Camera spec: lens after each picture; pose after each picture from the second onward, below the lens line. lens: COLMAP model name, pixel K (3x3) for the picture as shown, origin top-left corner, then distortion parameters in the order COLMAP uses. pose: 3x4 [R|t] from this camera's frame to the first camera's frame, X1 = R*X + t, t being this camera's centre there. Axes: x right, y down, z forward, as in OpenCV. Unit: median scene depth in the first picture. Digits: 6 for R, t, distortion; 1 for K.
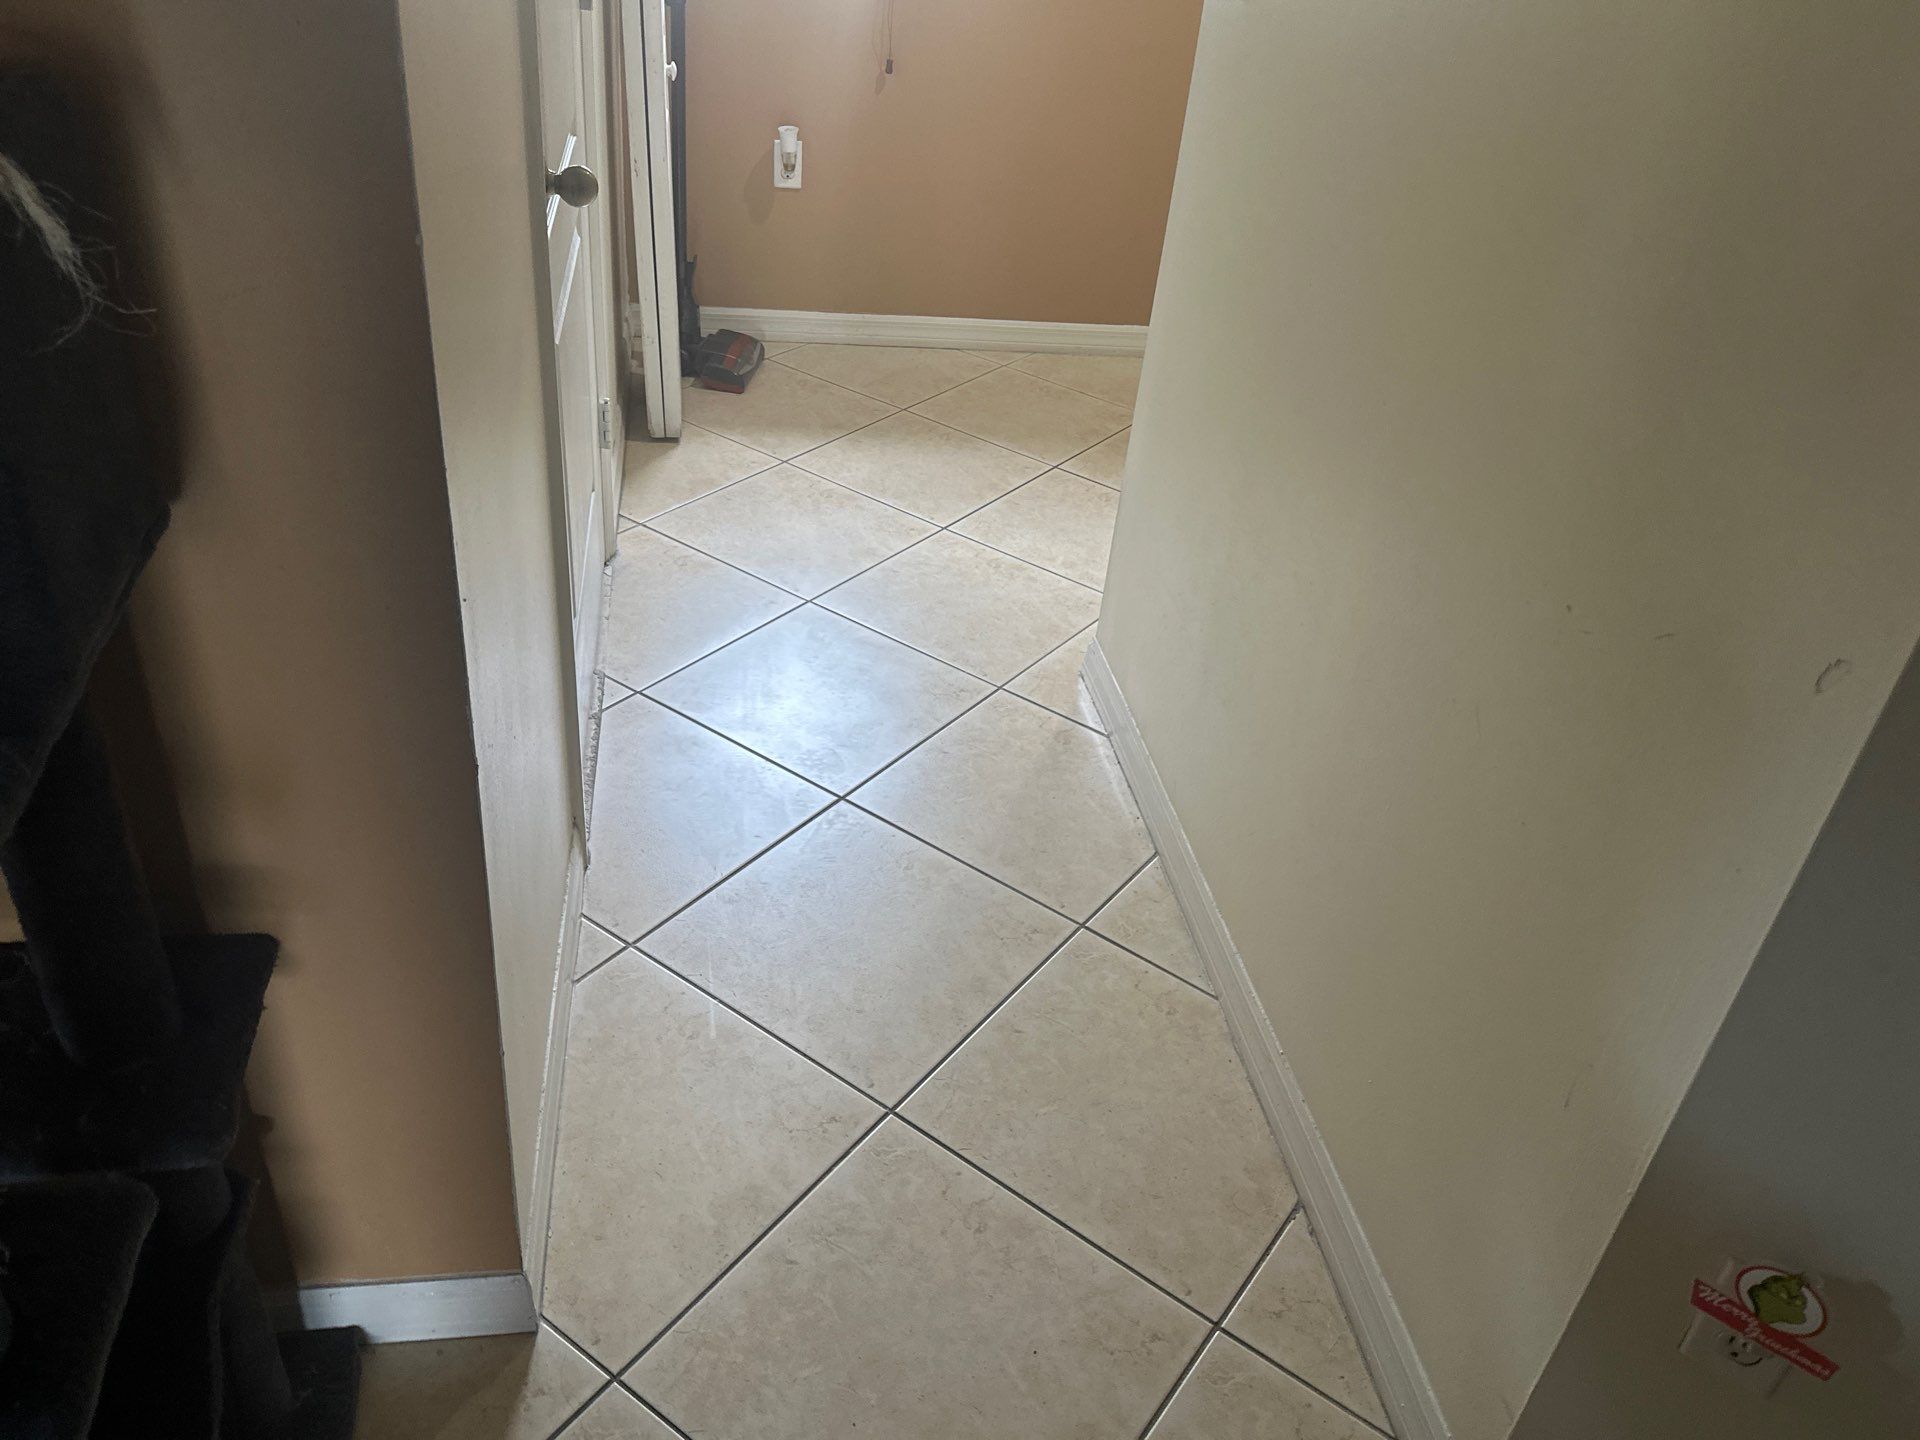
lens RADIAL K [[1507.5, 0, 954.9], [0, 1507.5, 716.4], [0, 0, 1]] dist [0.056614, -0.074858]
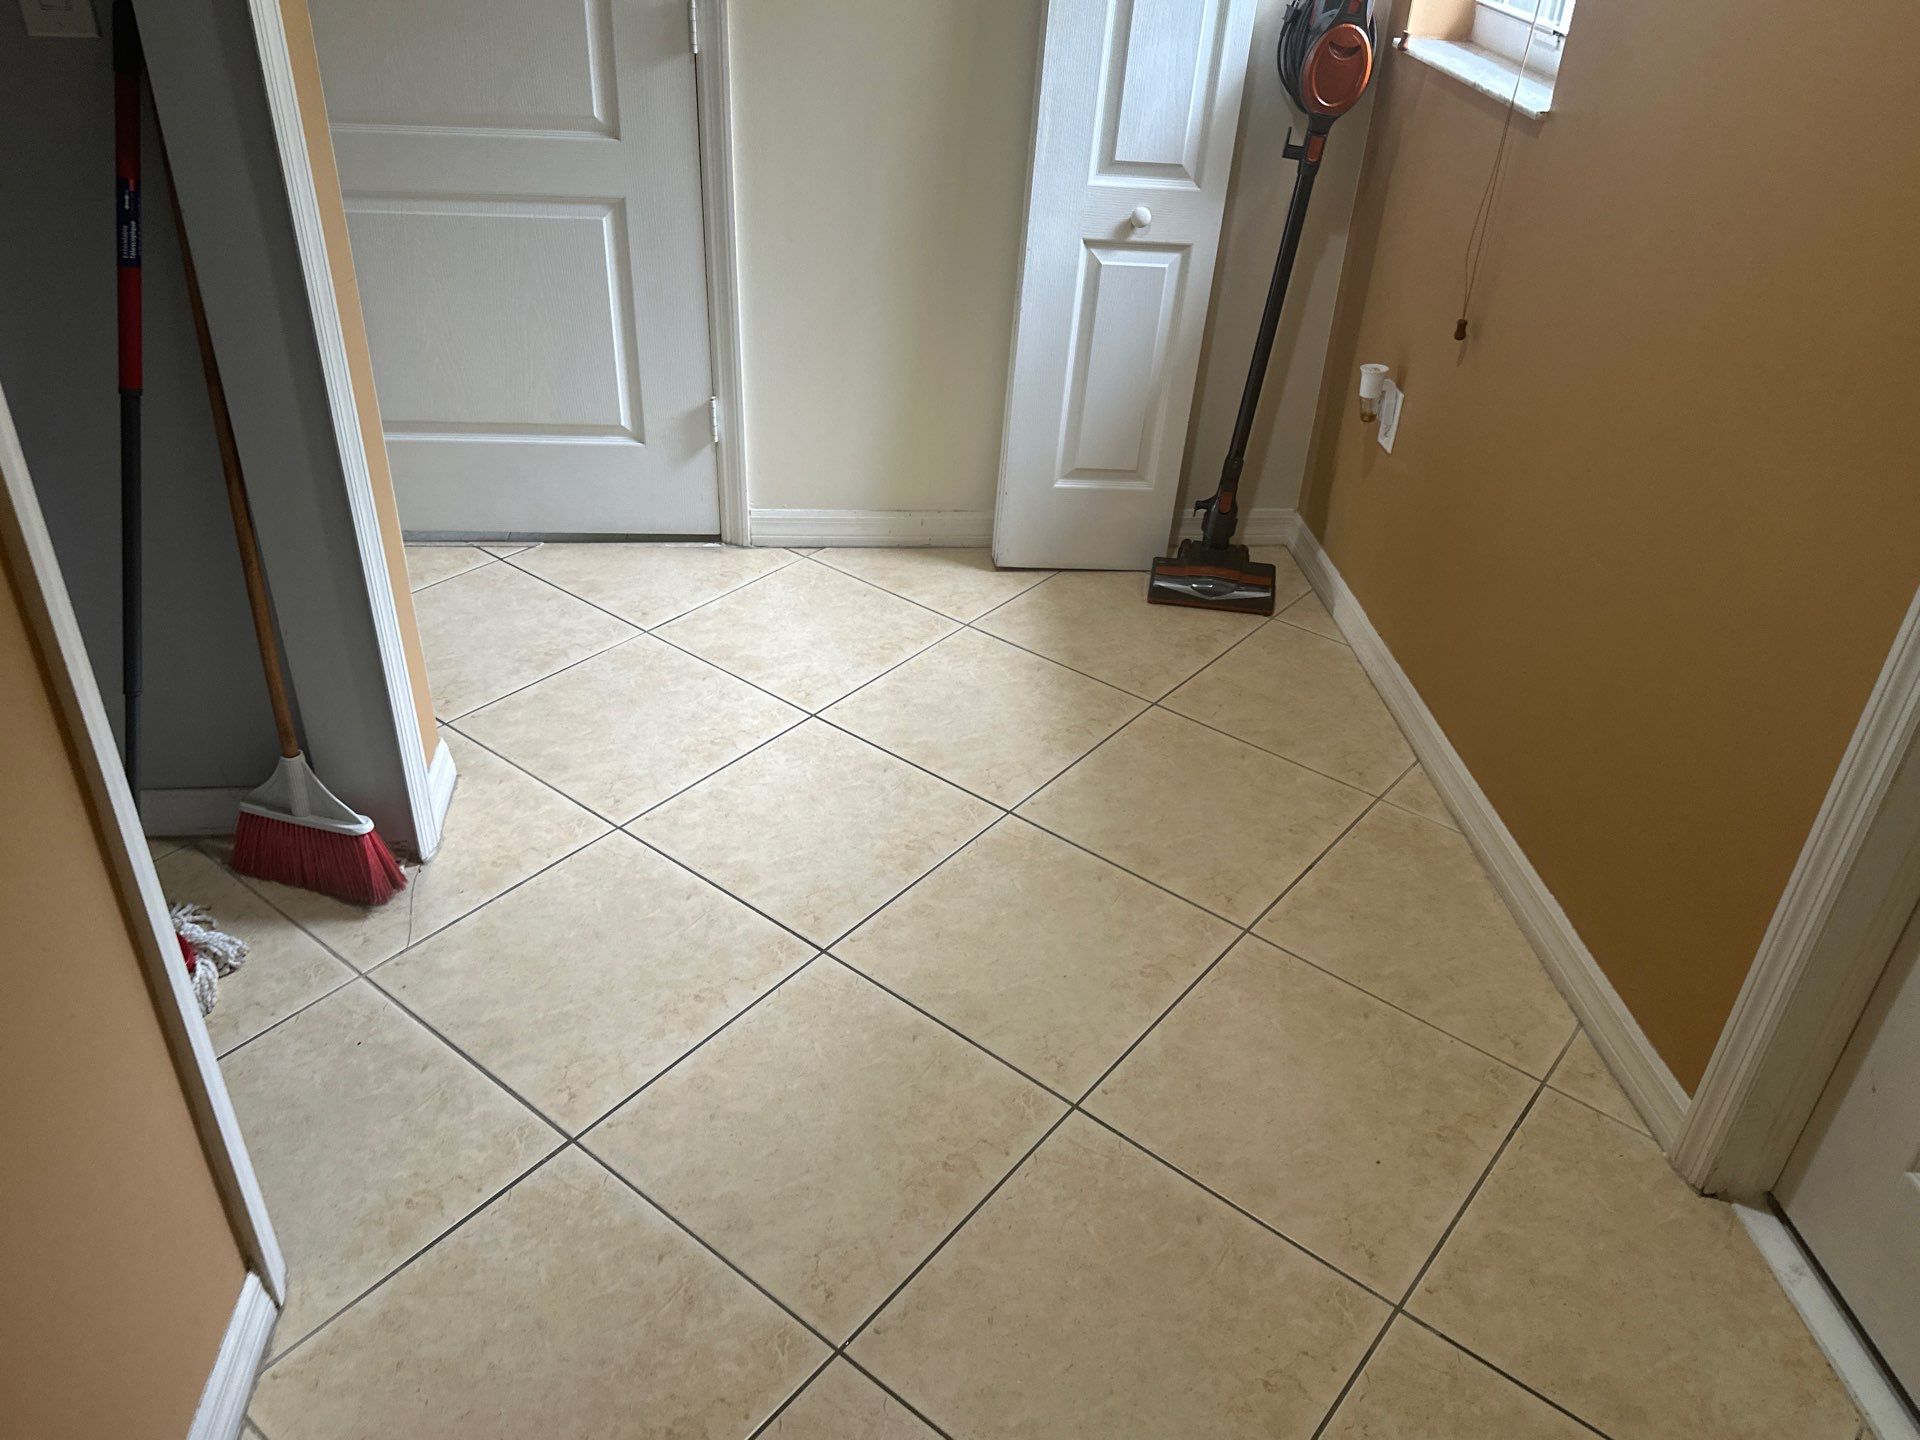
lens RADIAL K [[1433.5, 0, 960.0], [0, 1433.5, 788.6], [0, 0, 1]] dist [-0.007895, -0.003932]
pose [[-0.043880, 0.493966, -0.868373, 0.651363], [-0.597256, 0.683807, 0.419158, -0.446840], [0.800849, 0.537034, 0.265019, 0.824139]]
